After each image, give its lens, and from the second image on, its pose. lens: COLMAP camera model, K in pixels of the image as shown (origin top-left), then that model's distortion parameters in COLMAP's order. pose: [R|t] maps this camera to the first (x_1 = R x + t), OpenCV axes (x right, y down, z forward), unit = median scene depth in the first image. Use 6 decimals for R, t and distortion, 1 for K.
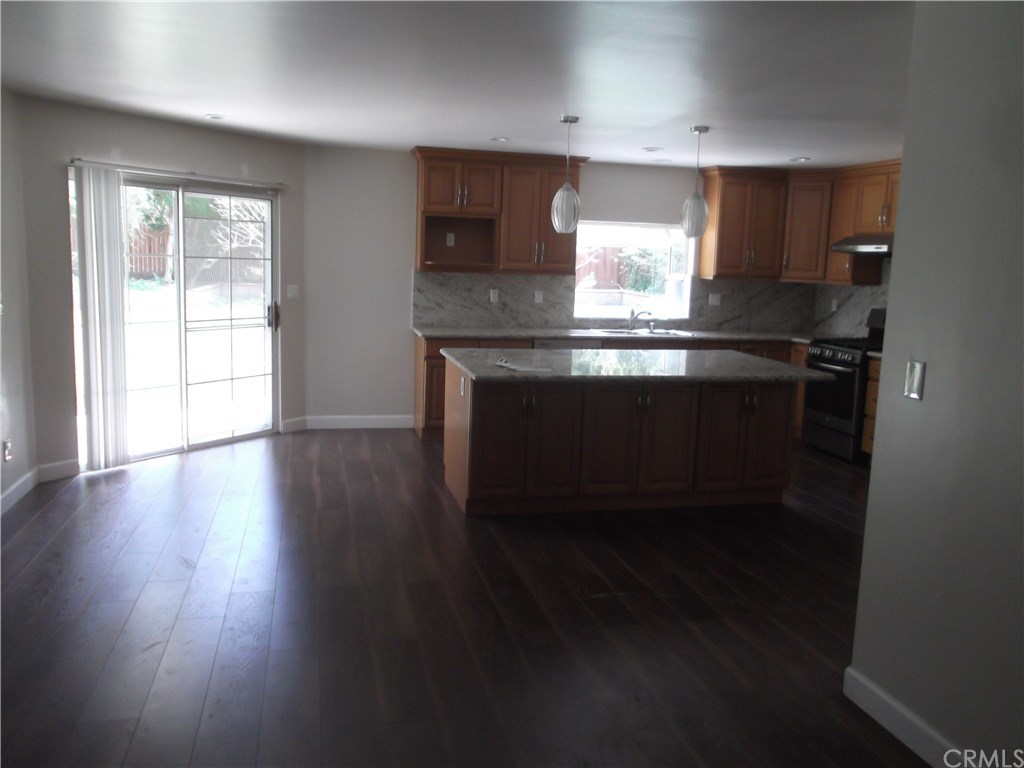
lens RADIAL K [[842.6, 0, 515.7], [0, 842.6, 383.1], [0, 0, 1]] dist [-0.053946, 0.059939]
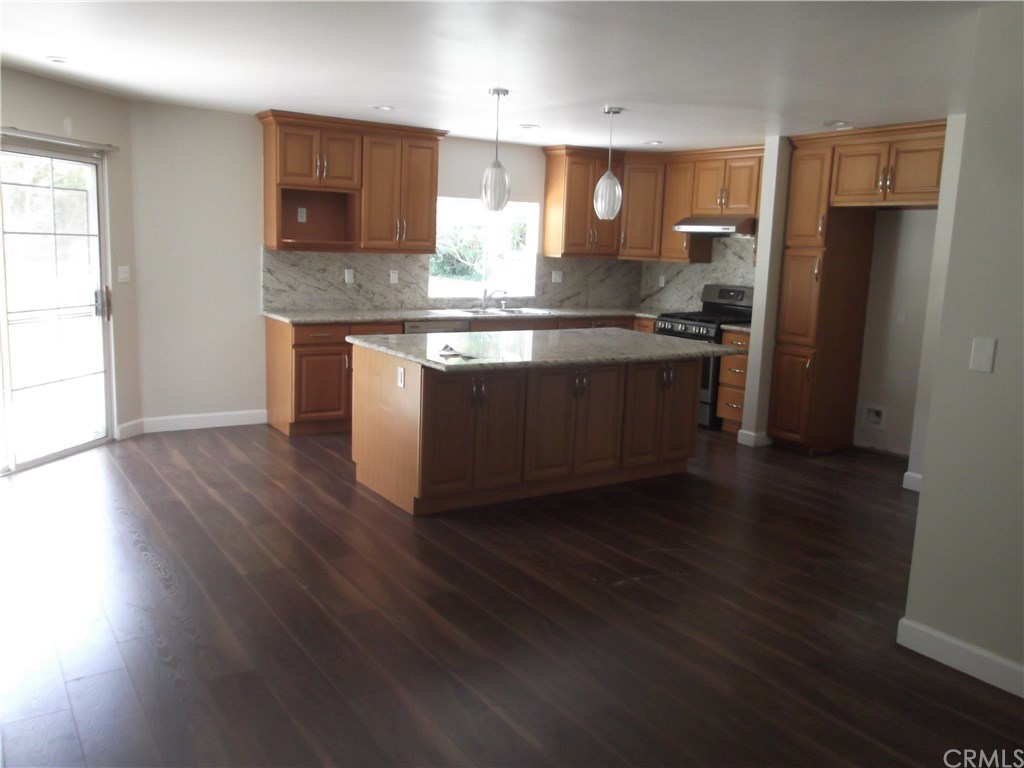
lens RADIAL K [[842.6, 0, 520.3], [0, 842.6, 383.5], [0, 0, 1]] dist [-0.053946, 0.059939]
pose [[0.937547, -0.052679, 0.343846, -0.186330], [0.042096, 0.998384, 0.038176, -0.013474], [-0.345301, -0.021317, 0.938250, 0.064310]]
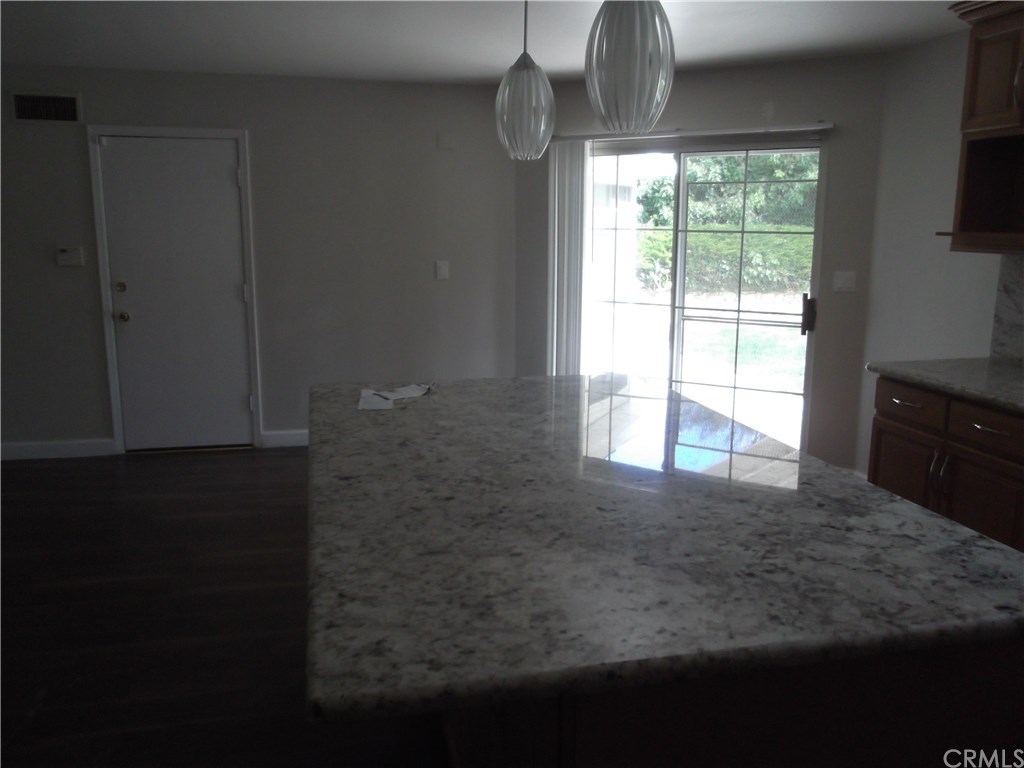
lens RADIAL K [[842.6, 0, 512.6], [0, 842.6, 384.8], [0, 0, 1]] dist [-0.053946, 0.059939]
pose [[0.022082, 0.151823, -0.988161, 0.405179], [-0.156827, 0.976692, 0.146556, -0.084939], [0.987379, 0.151734, 0.045378, 0.721544]]
